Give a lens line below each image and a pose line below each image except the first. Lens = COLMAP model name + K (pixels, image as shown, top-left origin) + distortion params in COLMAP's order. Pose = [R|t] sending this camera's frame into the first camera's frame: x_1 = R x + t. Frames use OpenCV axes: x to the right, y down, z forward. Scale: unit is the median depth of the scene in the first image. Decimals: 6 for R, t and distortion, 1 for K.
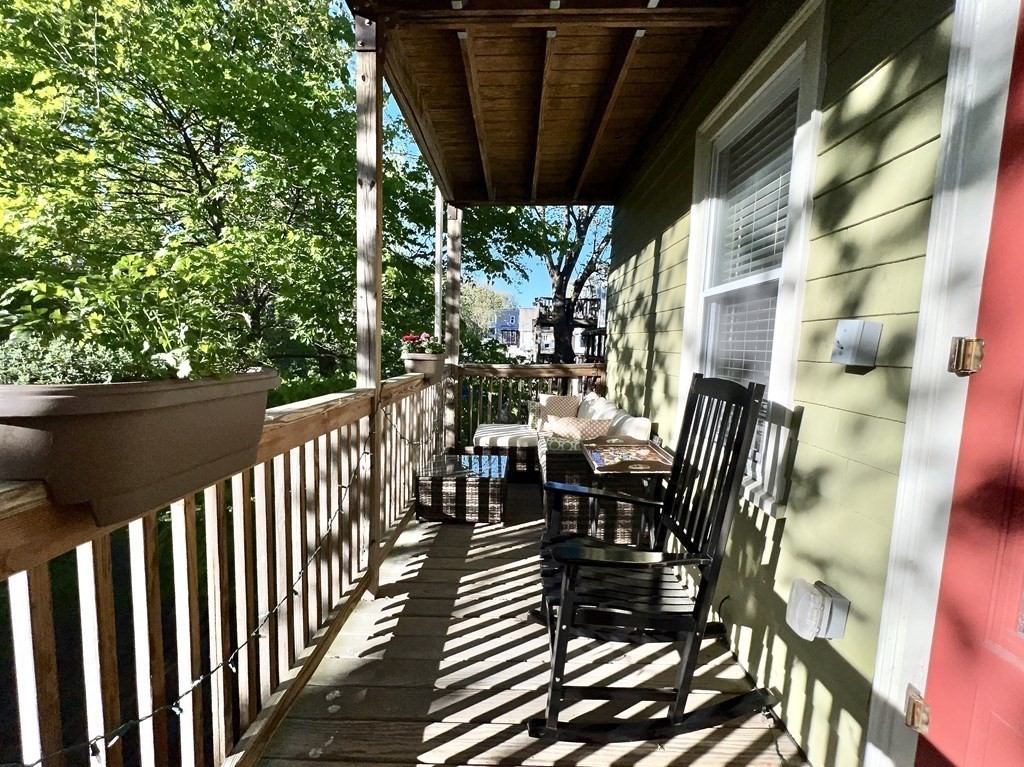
lens RADIAL K [[406.4, 0, 512.0], [0, 406.4, 383.5], [0, 0, 1]] dist [-0.001385, -0.000173]
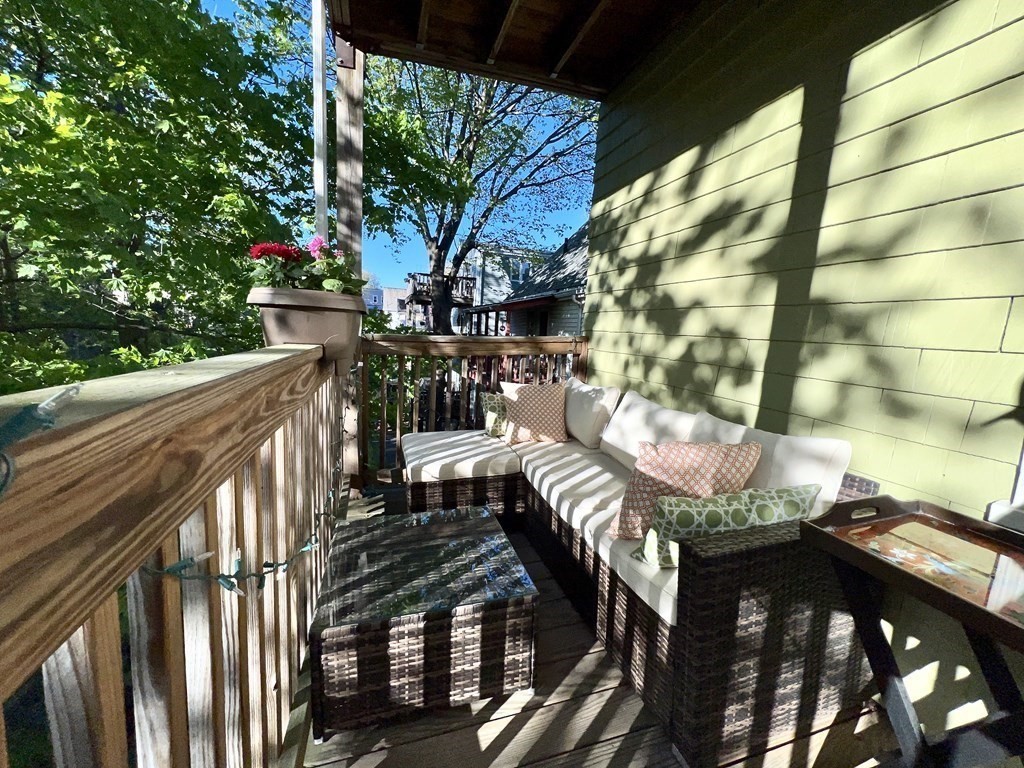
lens RADIAL K [[406.4, 0, 512.0], [0, 406.4, 384.0], [0, 0, 1]] dist [-0.001385, -0.000173]
pose [[0.954604, -0.029734, 0.296389, -0.105943], [0.013993, 0.998383, 0.055092, -0.005831], [-0.297548, -0.048444, 0.953477, 0.387456]]
